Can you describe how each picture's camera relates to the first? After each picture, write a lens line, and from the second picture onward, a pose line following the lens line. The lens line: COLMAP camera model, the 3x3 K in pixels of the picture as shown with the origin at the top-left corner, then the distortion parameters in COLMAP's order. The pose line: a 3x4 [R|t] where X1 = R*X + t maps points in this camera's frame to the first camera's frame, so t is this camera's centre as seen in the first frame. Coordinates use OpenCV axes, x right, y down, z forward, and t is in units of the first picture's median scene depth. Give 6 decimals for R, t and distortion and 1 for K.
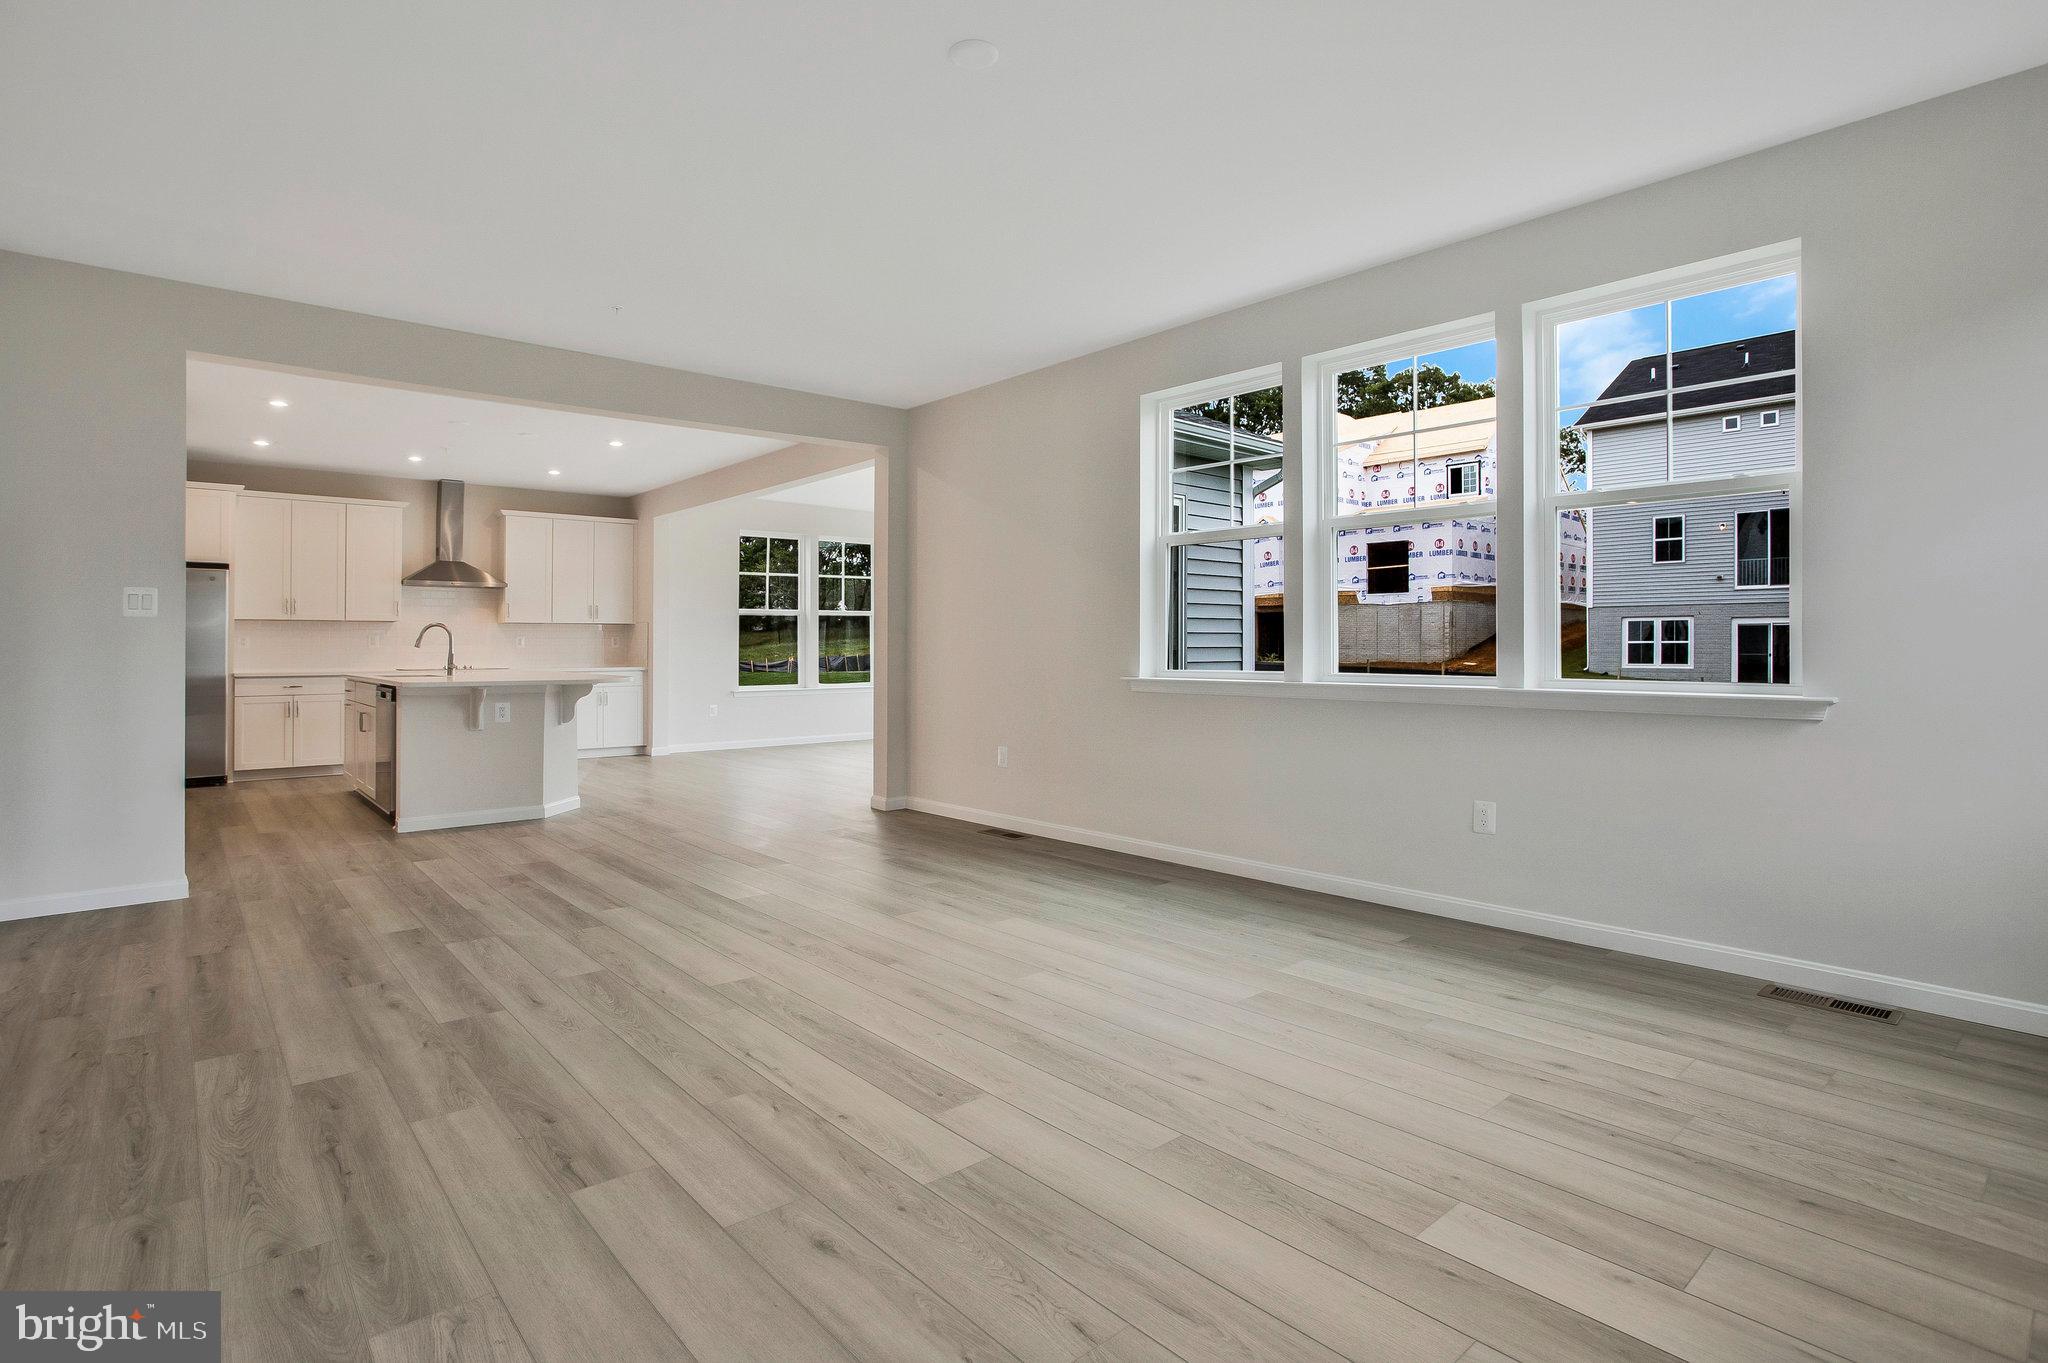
lens RADIAL K [[1012.1, 0, 1010.8], [0, 1012.1, 635.2], [0, 0, 1]] dist [-0.080244, 0.034341]
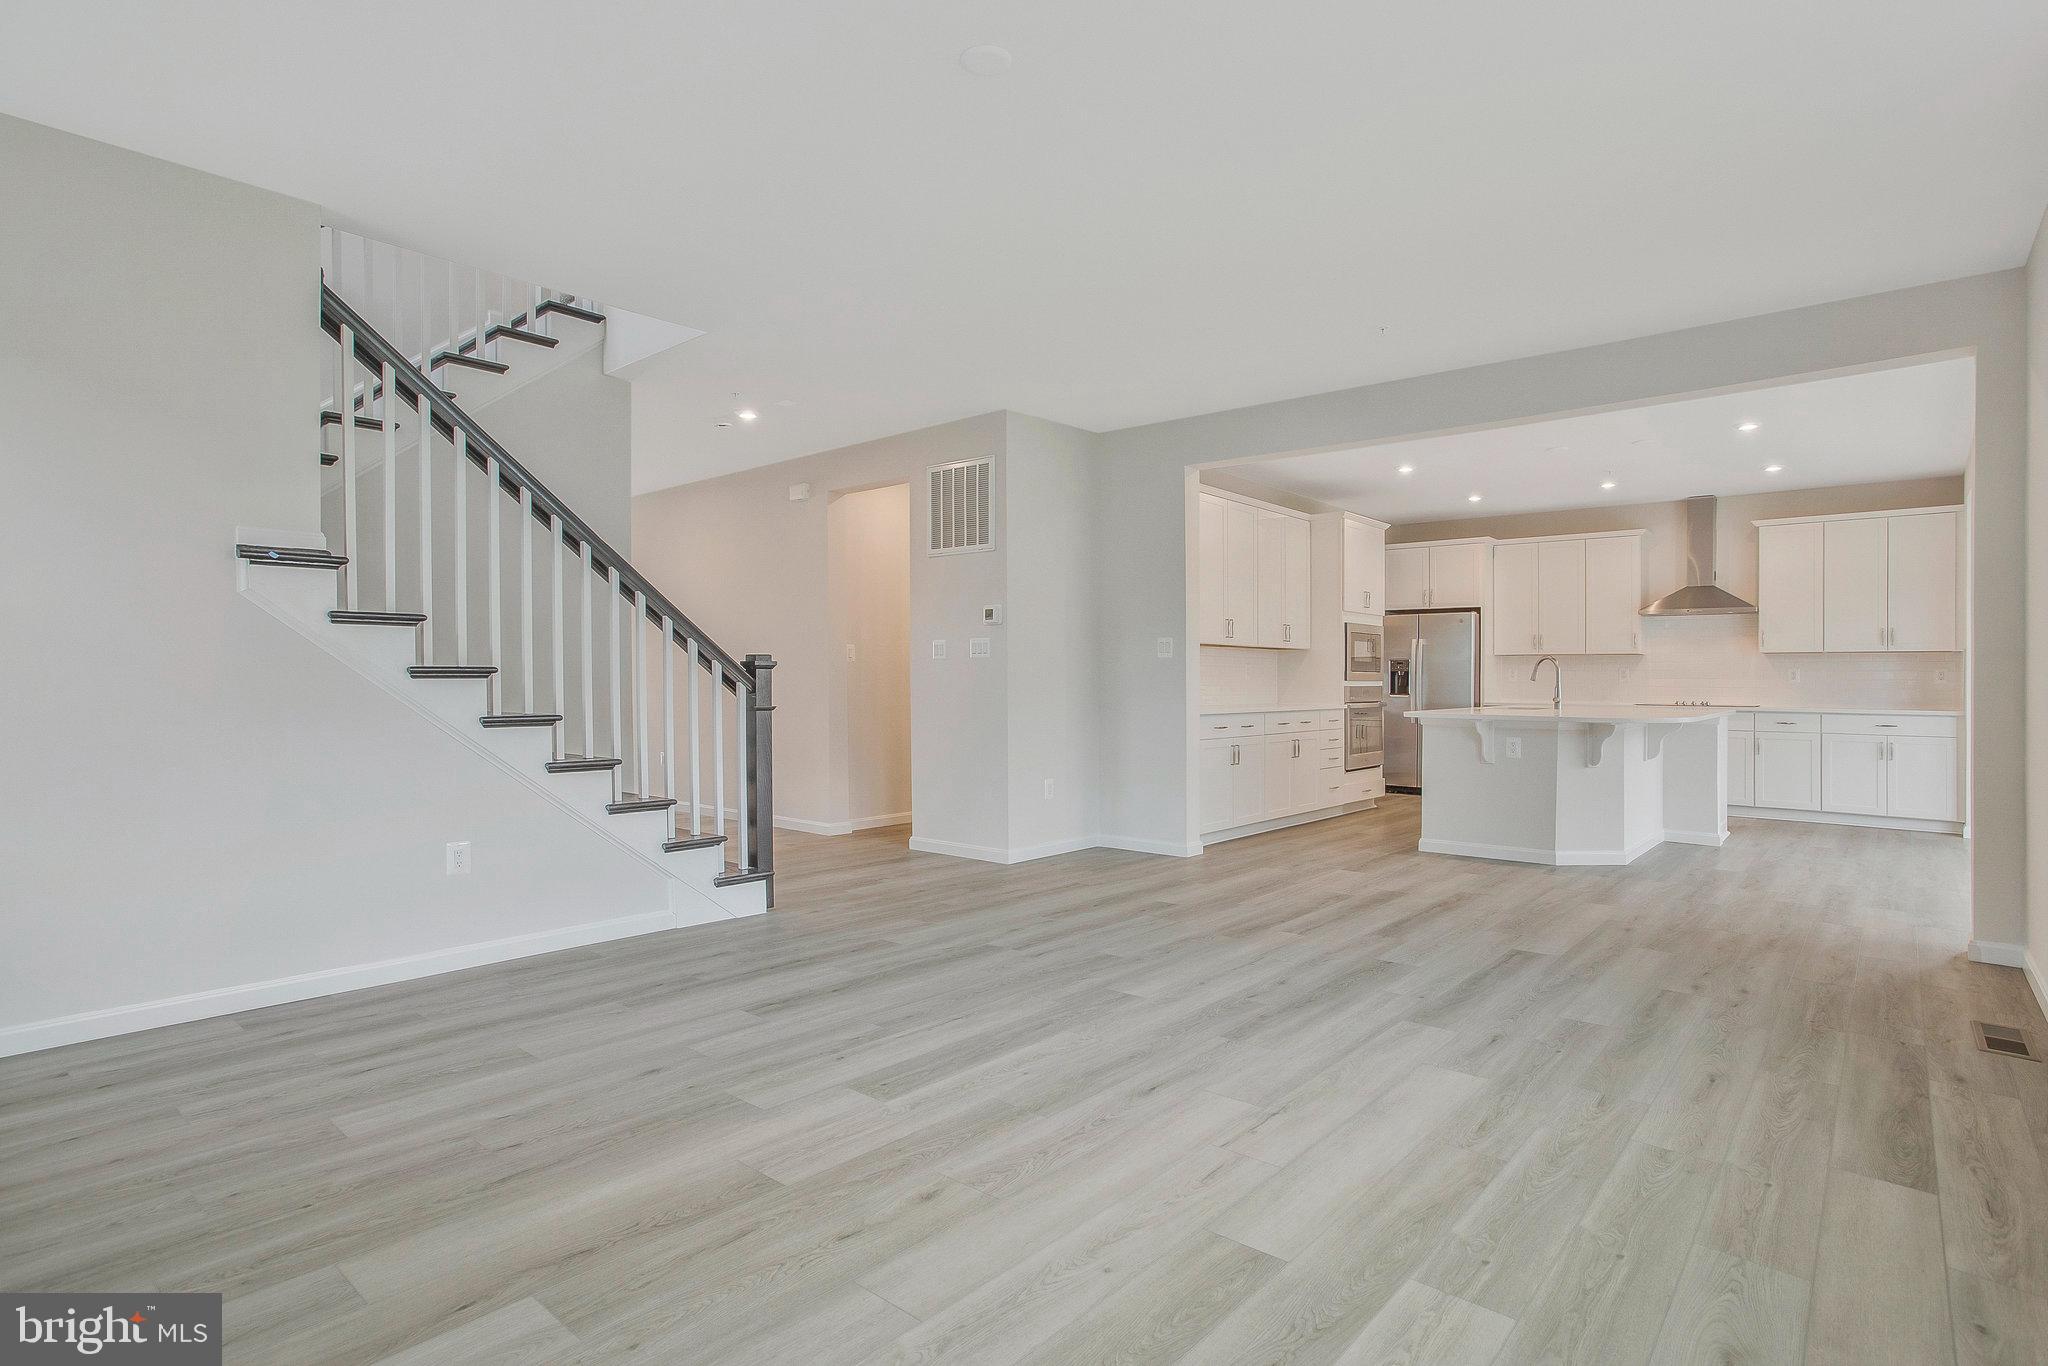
lens RADIAL K [[1051.7, 0, 1033.7], [0, 1051.7, 685.3], [0, 0, 1]] dist [-0.068119, 0.024981]
pose [[0.148557, 0.008525, -0.988867, 0.315271], [0.007705, 0.999923, 0.009778, 0.002432], [0.988874, -0.009072, 0.148479, 0.288308]]
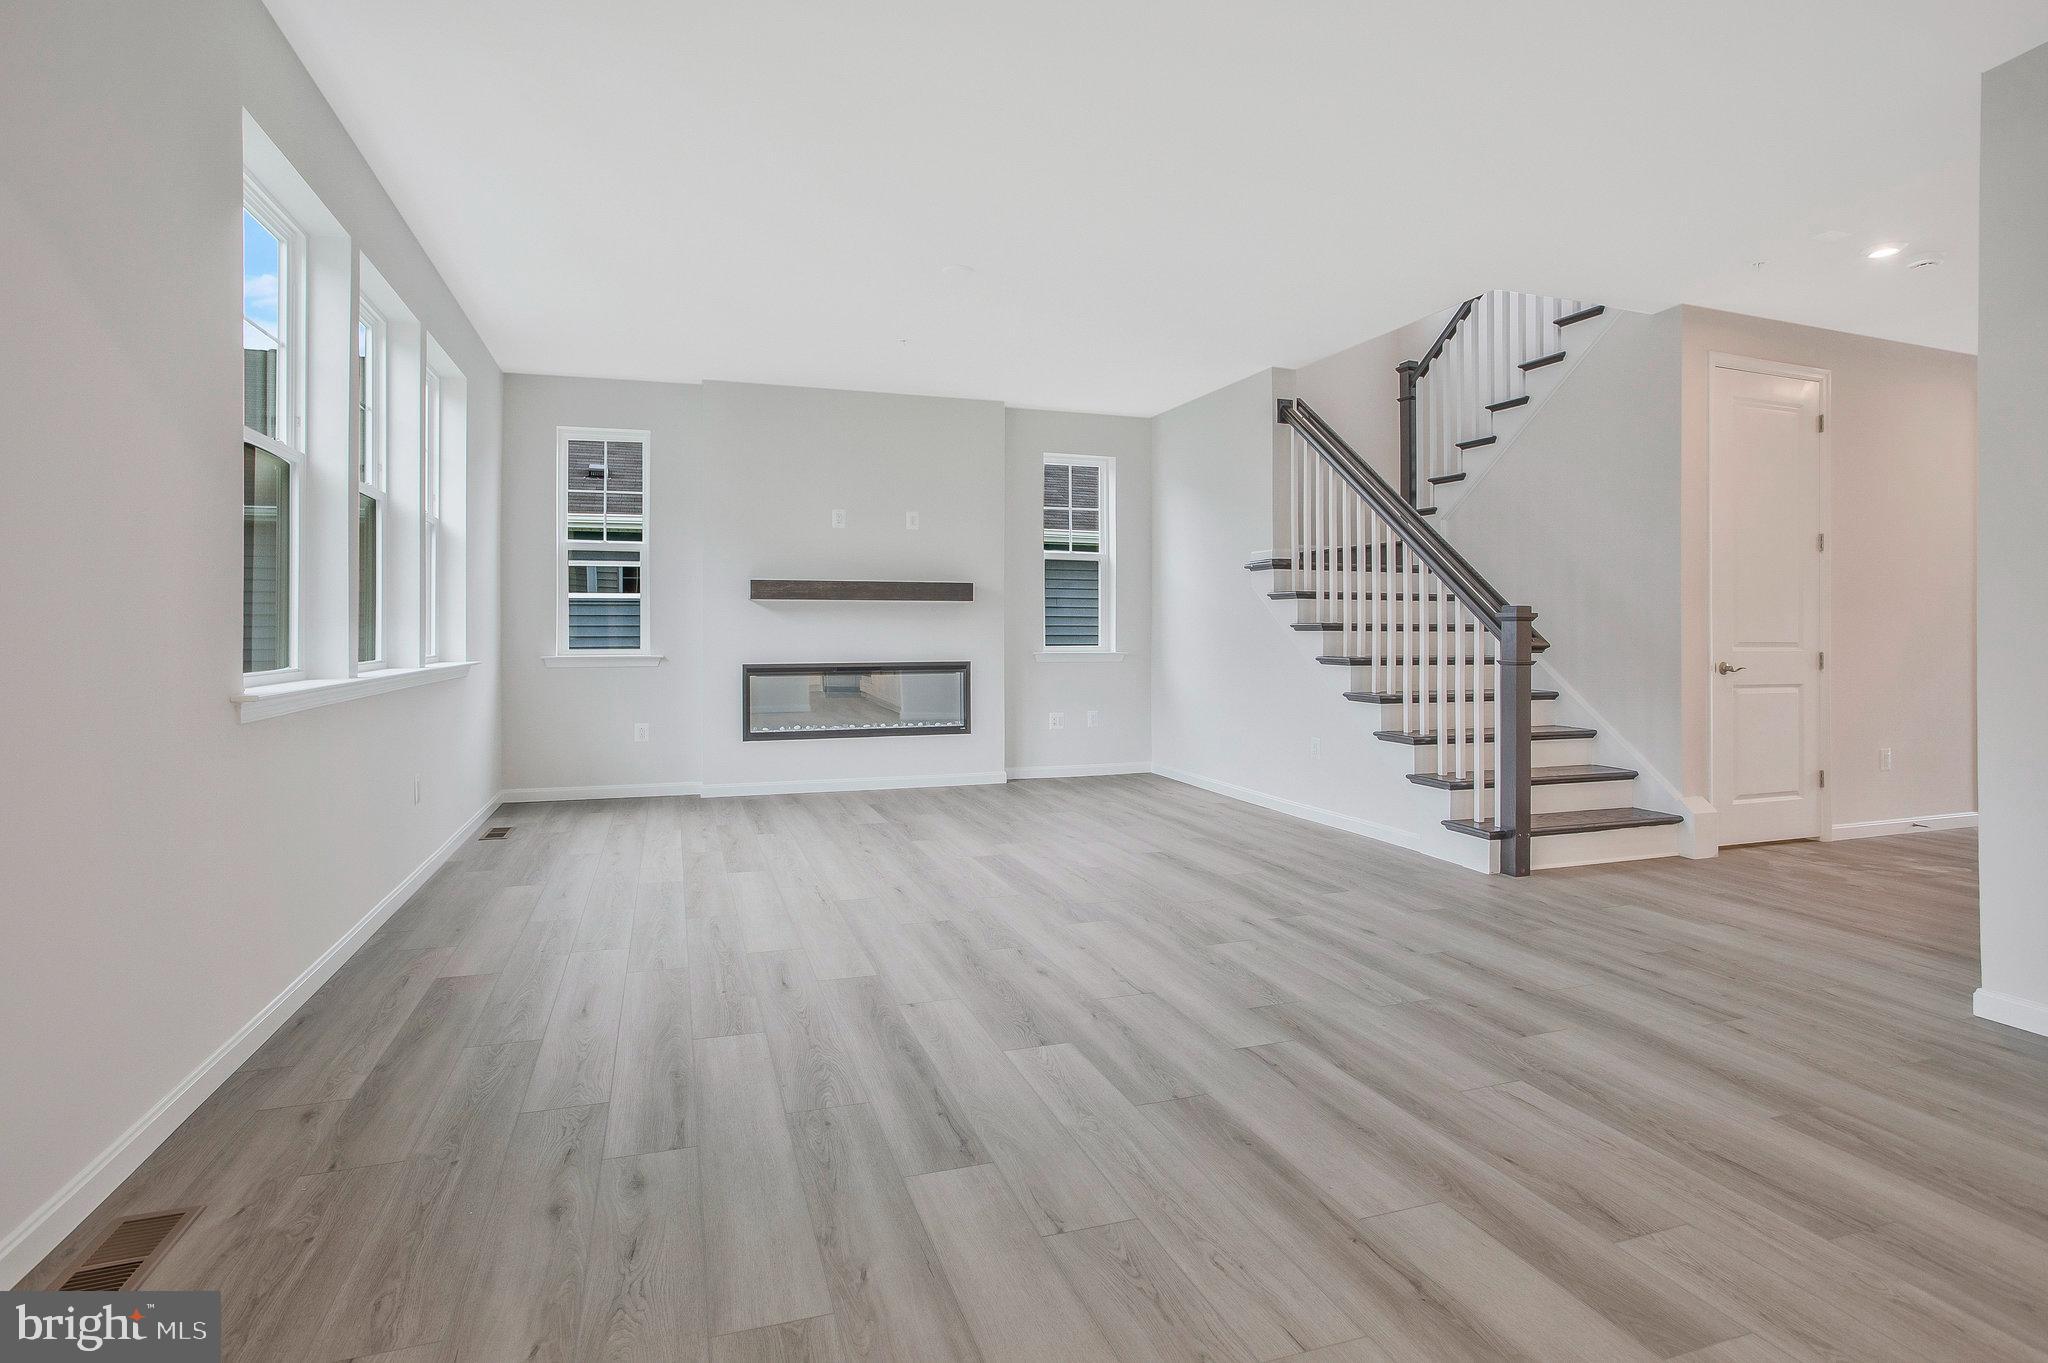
lens RADIAL K [[1012.1, 0, 1010.8], [0, 1012.1, 635.2], [0, 0, 1]] dist [-0.080244, 0.034341]
pose [[-0.925979, 0.000703, 0.377574, -0.245091], [-0.004447, 0.999909, -0.012769, 0.013572], [-0.377549, -0.013503, -0.925891, 0.817204]]
